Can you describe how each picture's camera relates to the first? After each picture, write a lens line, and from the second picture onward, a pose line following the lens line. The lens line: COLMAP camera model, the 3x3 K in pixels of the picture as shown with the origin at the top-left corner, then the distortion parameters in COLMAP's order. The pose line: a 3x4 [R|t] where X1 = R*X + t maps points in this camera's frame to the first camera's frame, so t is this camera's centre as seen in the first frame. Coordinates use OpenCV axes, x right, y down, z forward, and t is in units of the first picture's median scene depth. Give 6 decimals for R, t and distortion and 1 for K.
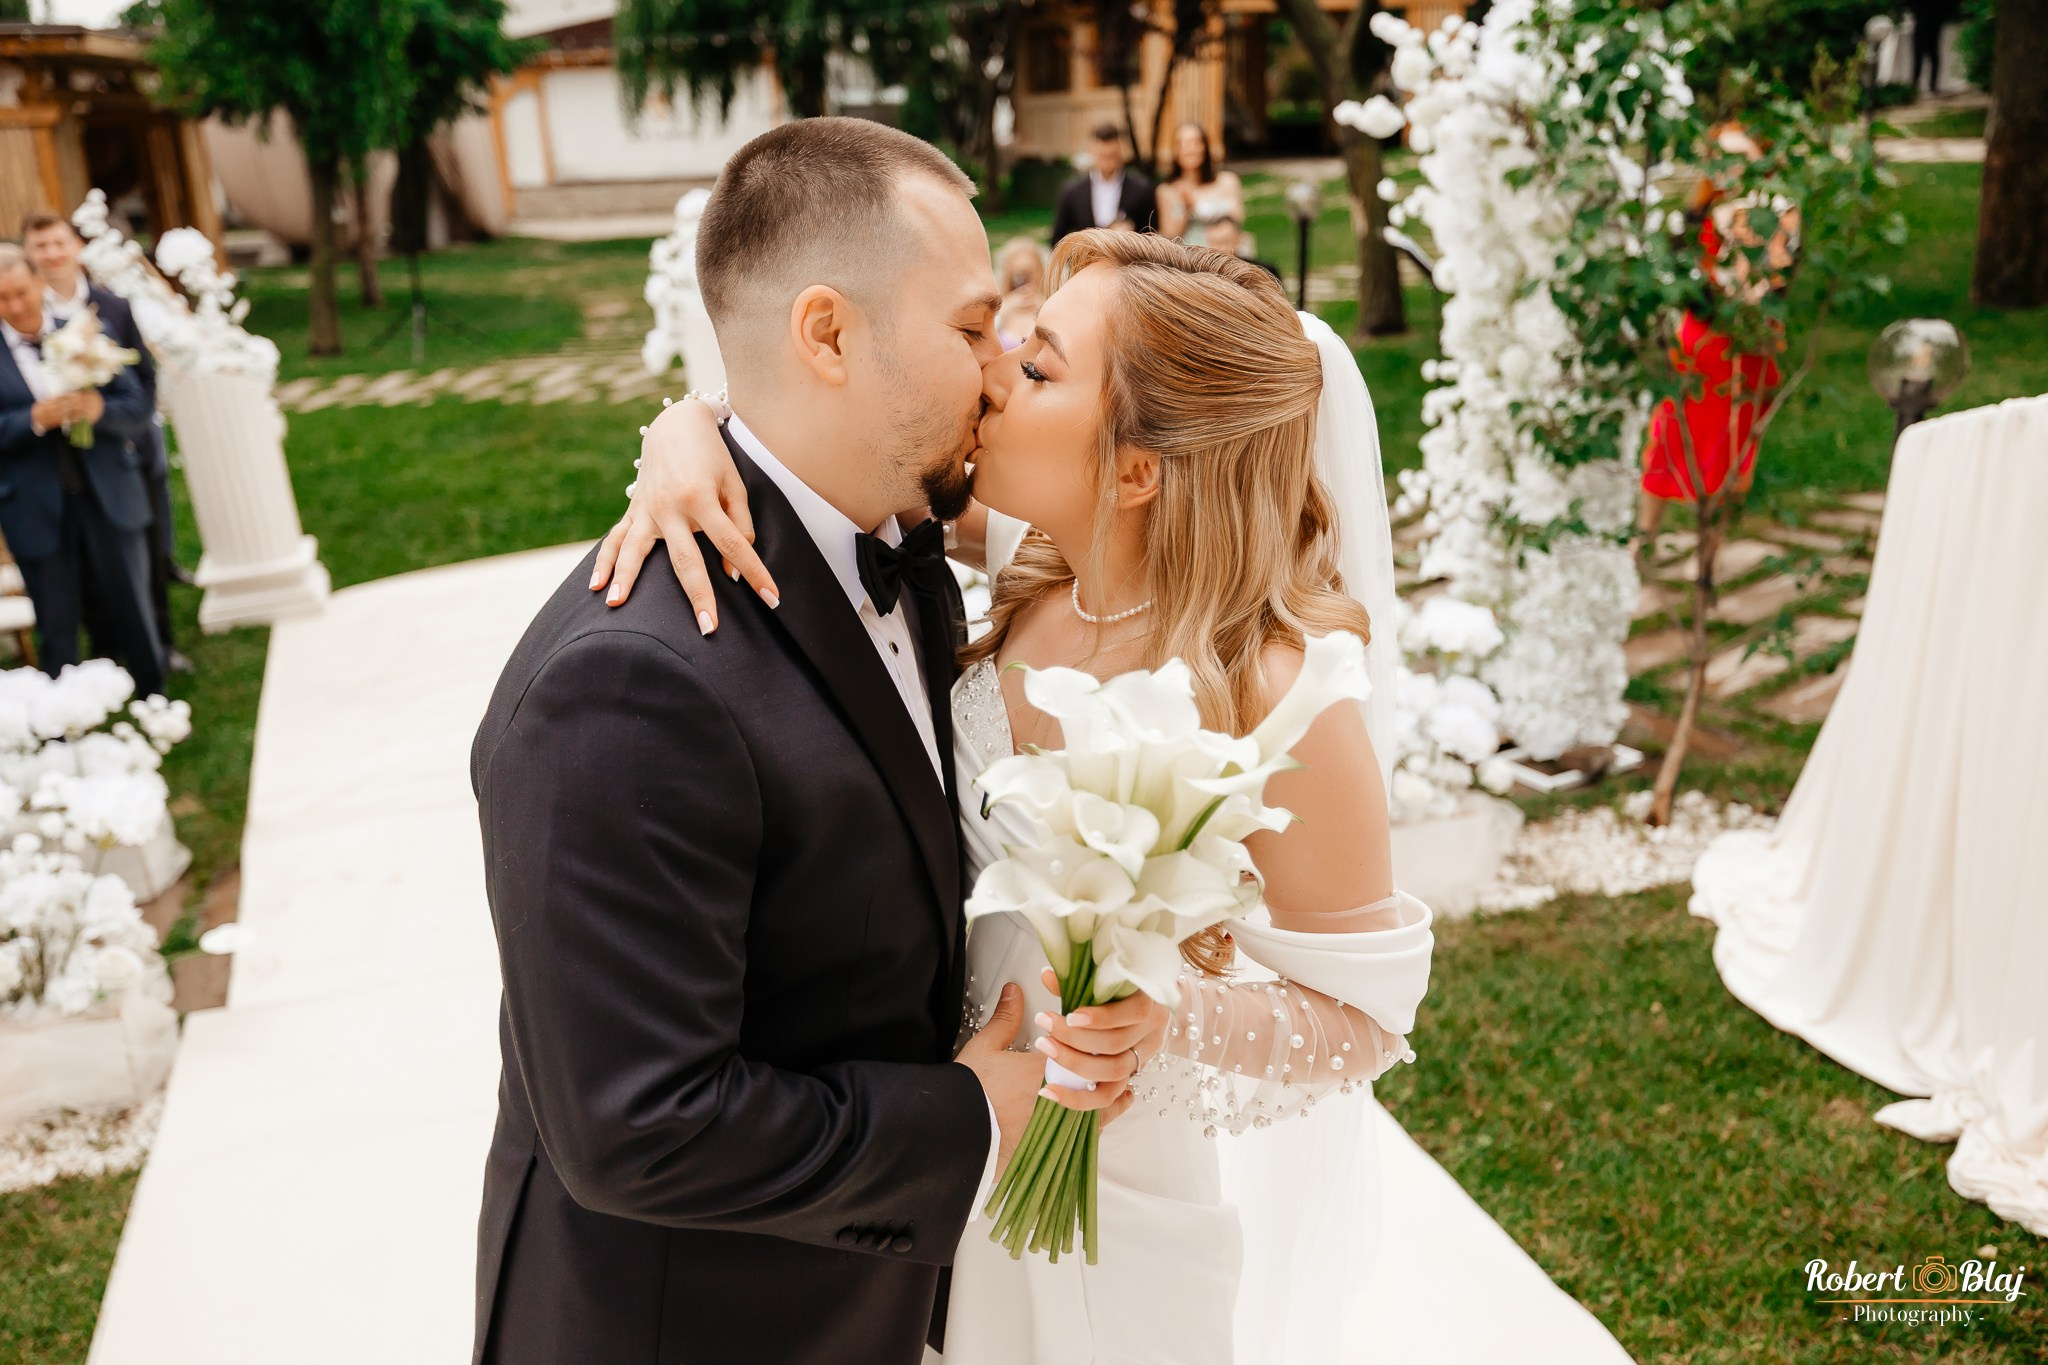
lens RADIAL K [[1770.5, 0, 1024.0], [0, 1770.5, 682.5], [0, 0, 1]] dist [-0.000131, 0.017072]
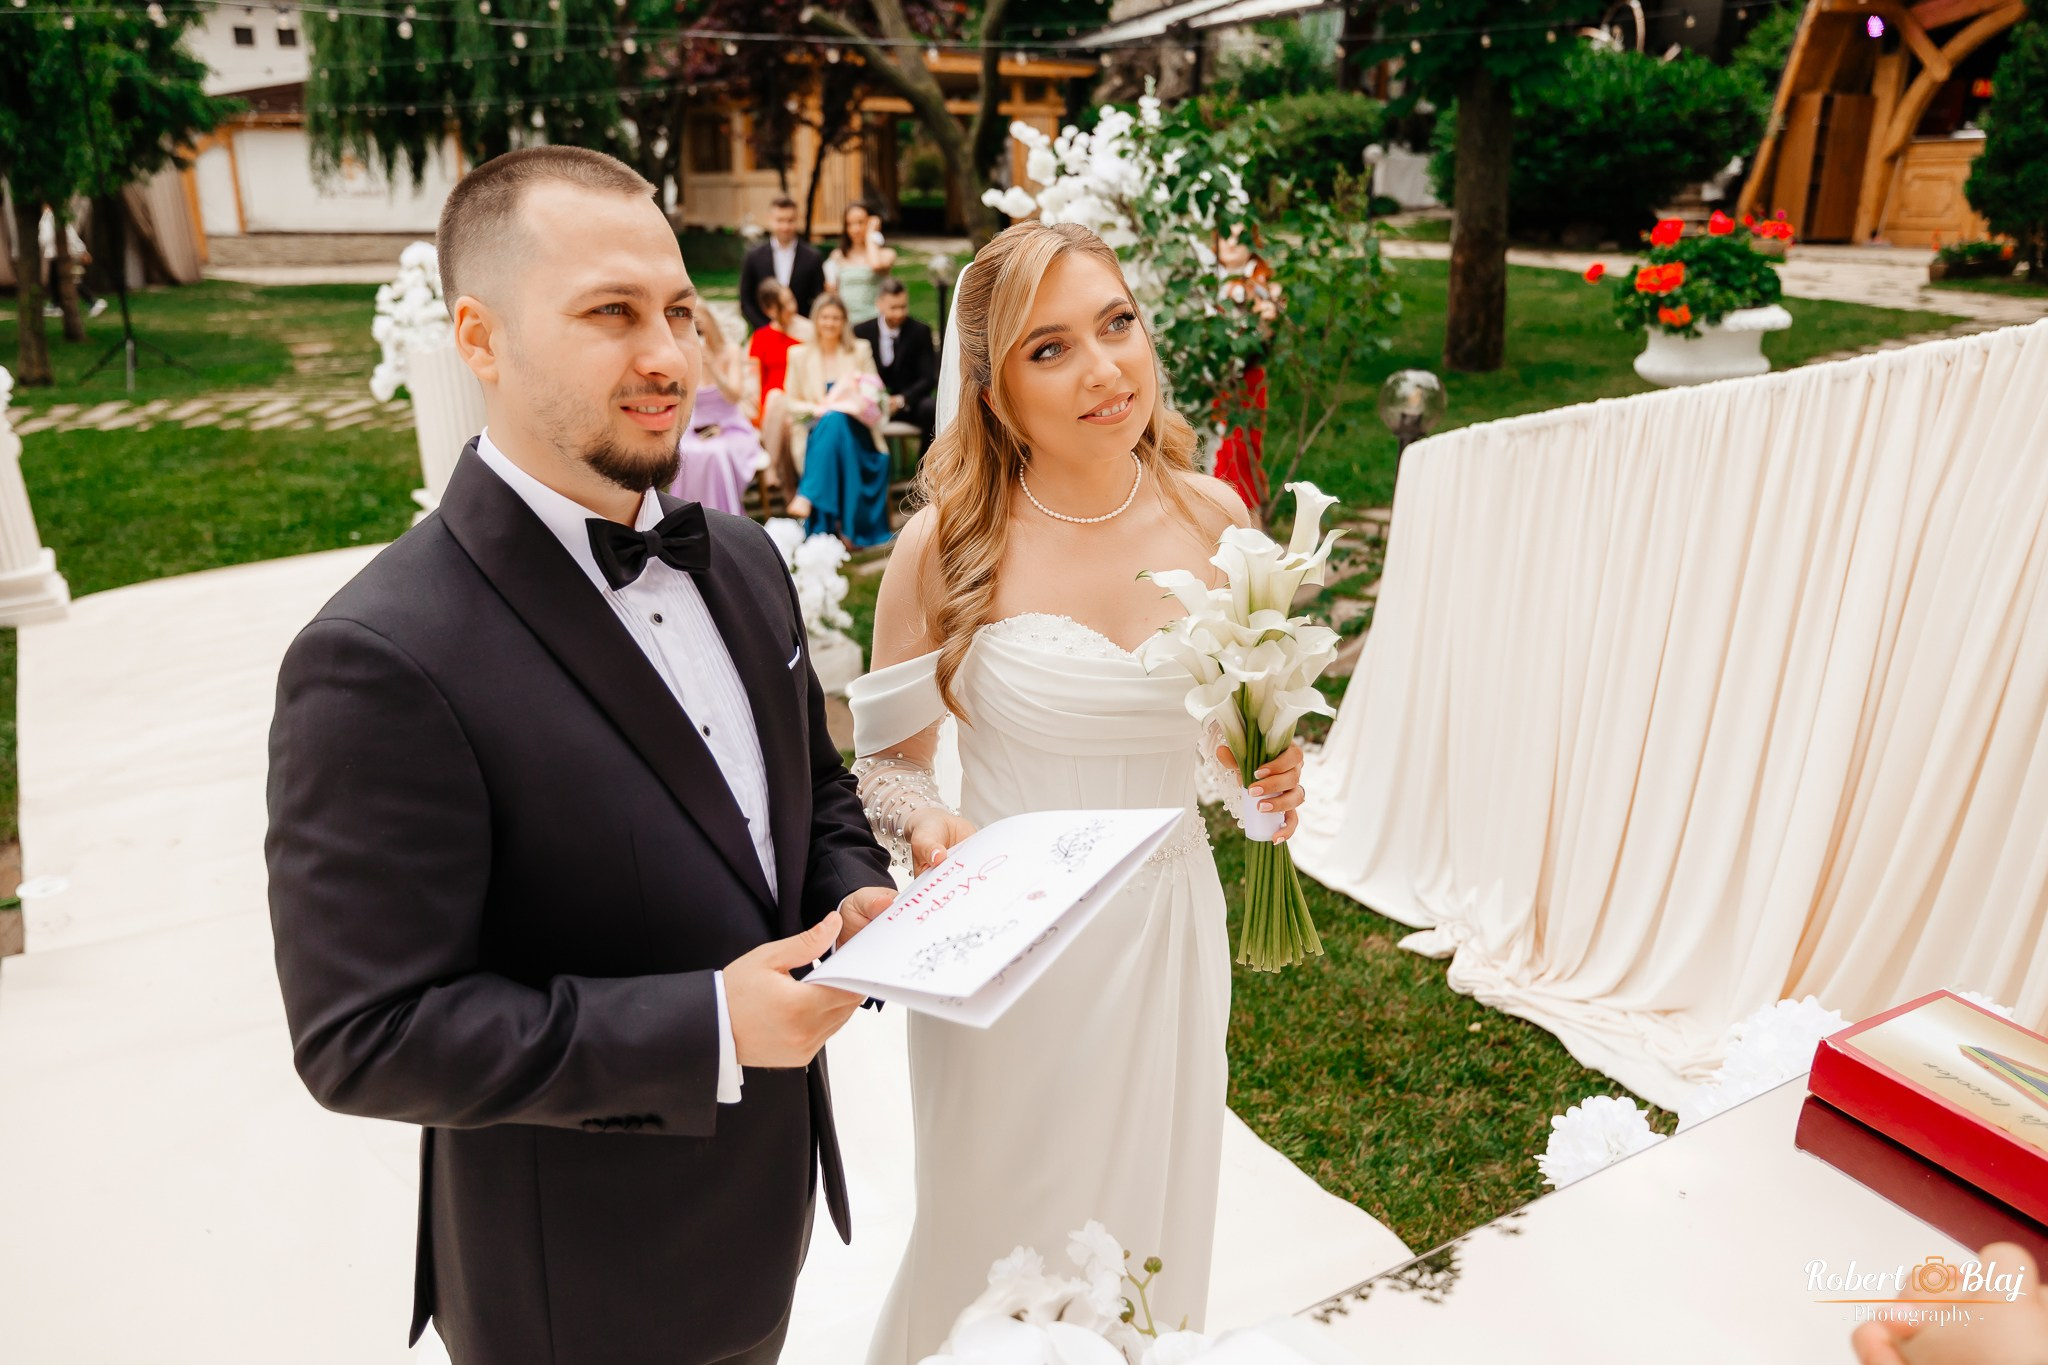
lens RADIAL K [[1513.5, 0, 1024.0], [0, 1513.5, 682.5], [0, 0, 1]] dist [0.000349, -0.001458]
pose [[0.976391, -0.023746, 0.214704, -0.036187], [0.023847, 0.999713, 0.002124, 0.022783], [-0.214693, 0.003047, 0.976677, -0.060745]]
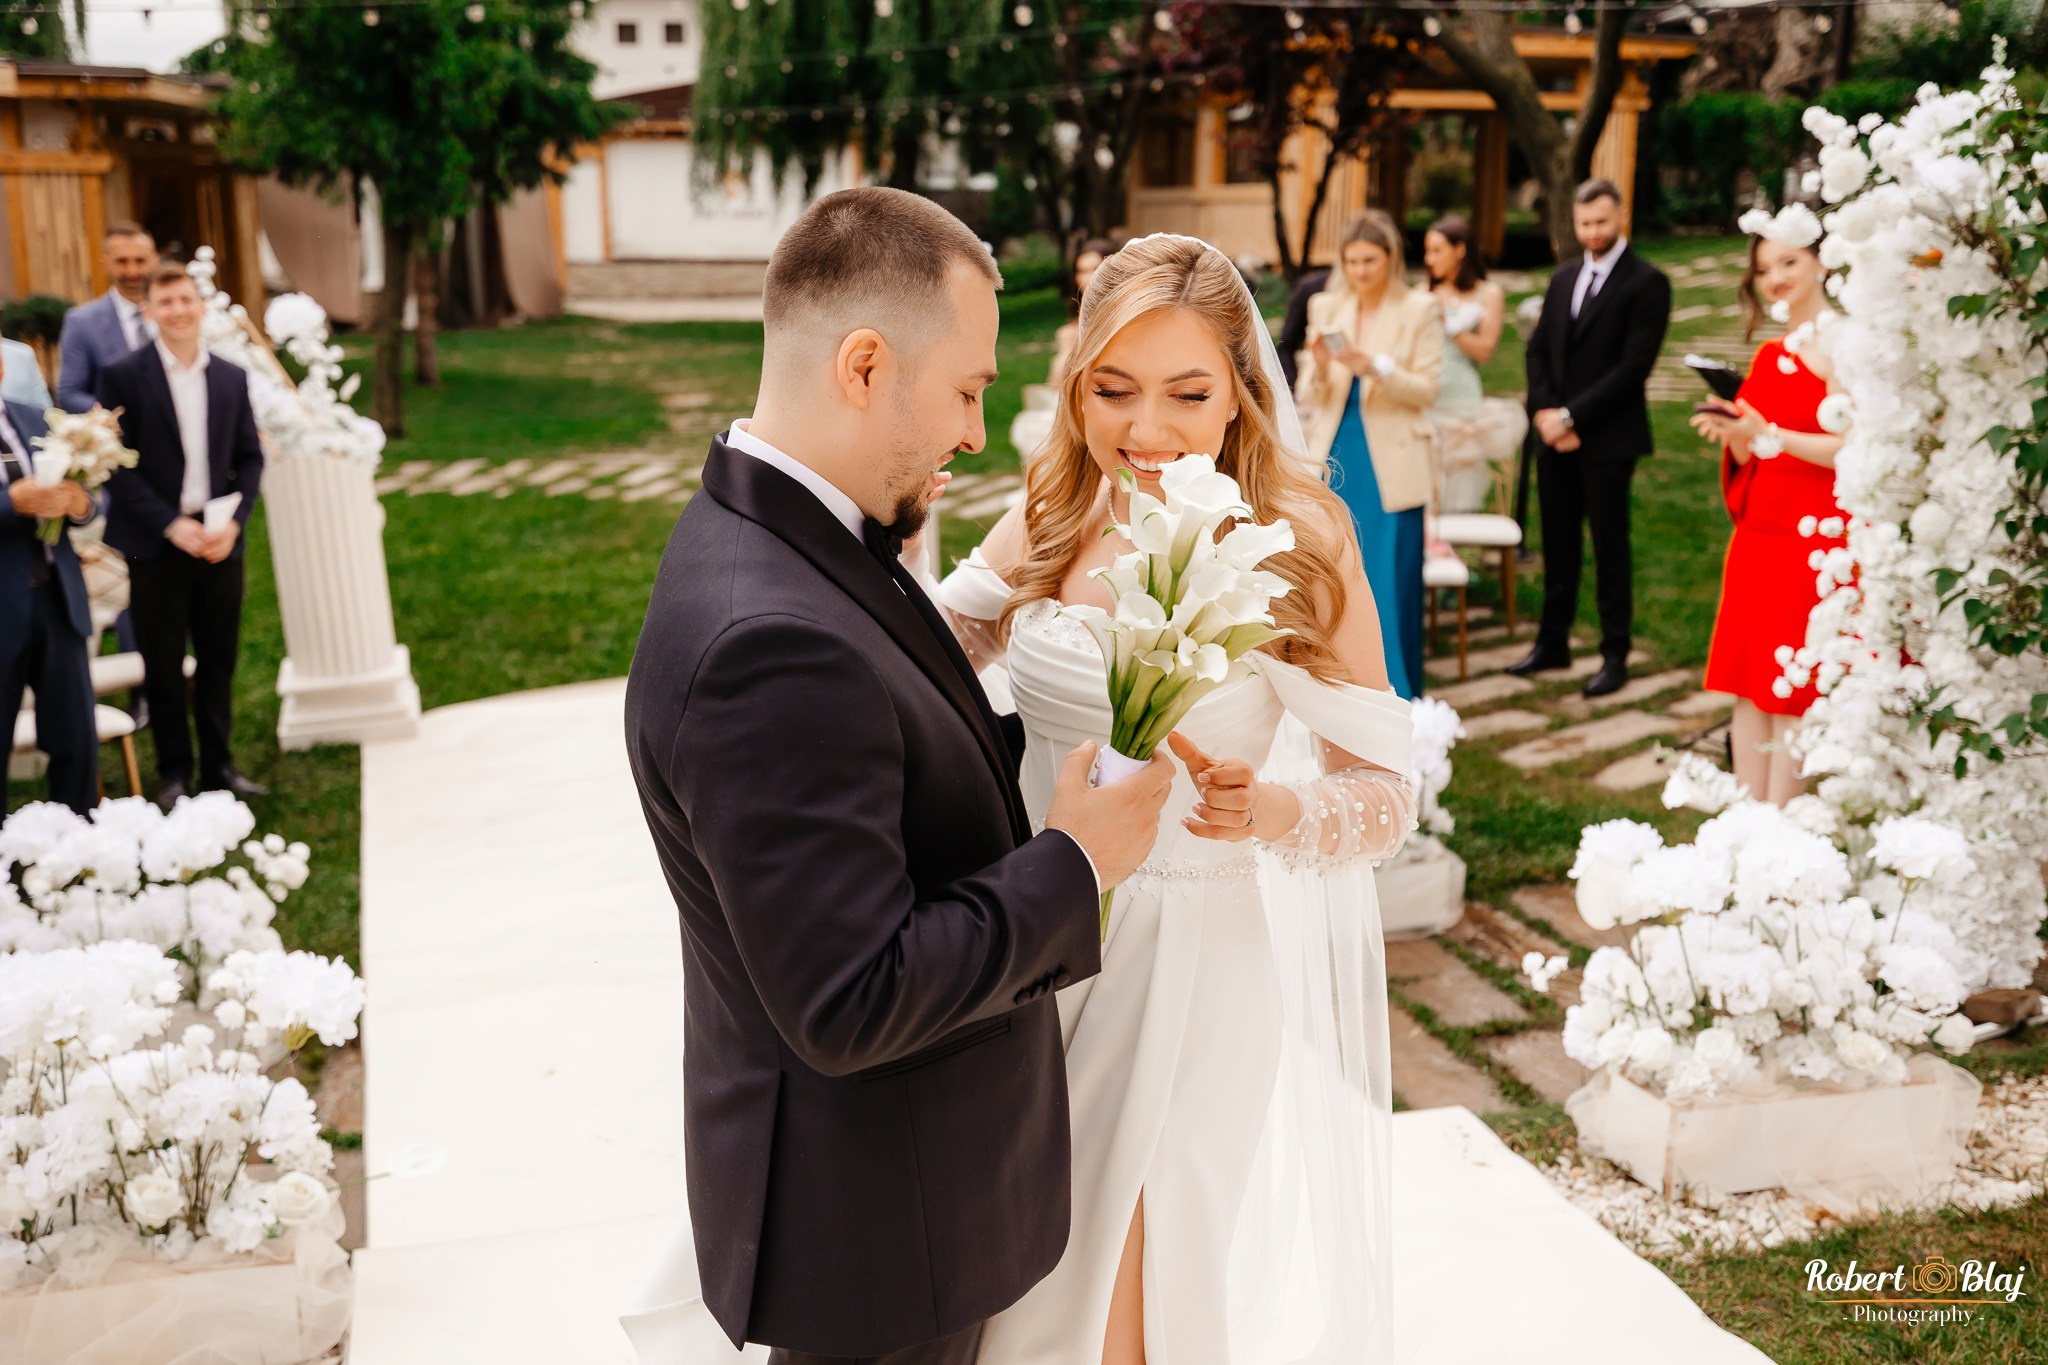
lens RADIAL K [[1954.1, 0, 1006.0], [0, 1954.1, 682.5], [0, 0, 1]] dist [0.007236, -0.009970]
pose [[0.998286, 0.050665, -0.029294, -0.137247], [-0.052646, 0.996063, -0.071329, -0.019052], [0.025565, 0.072749, 0.997023, 0.086072]]
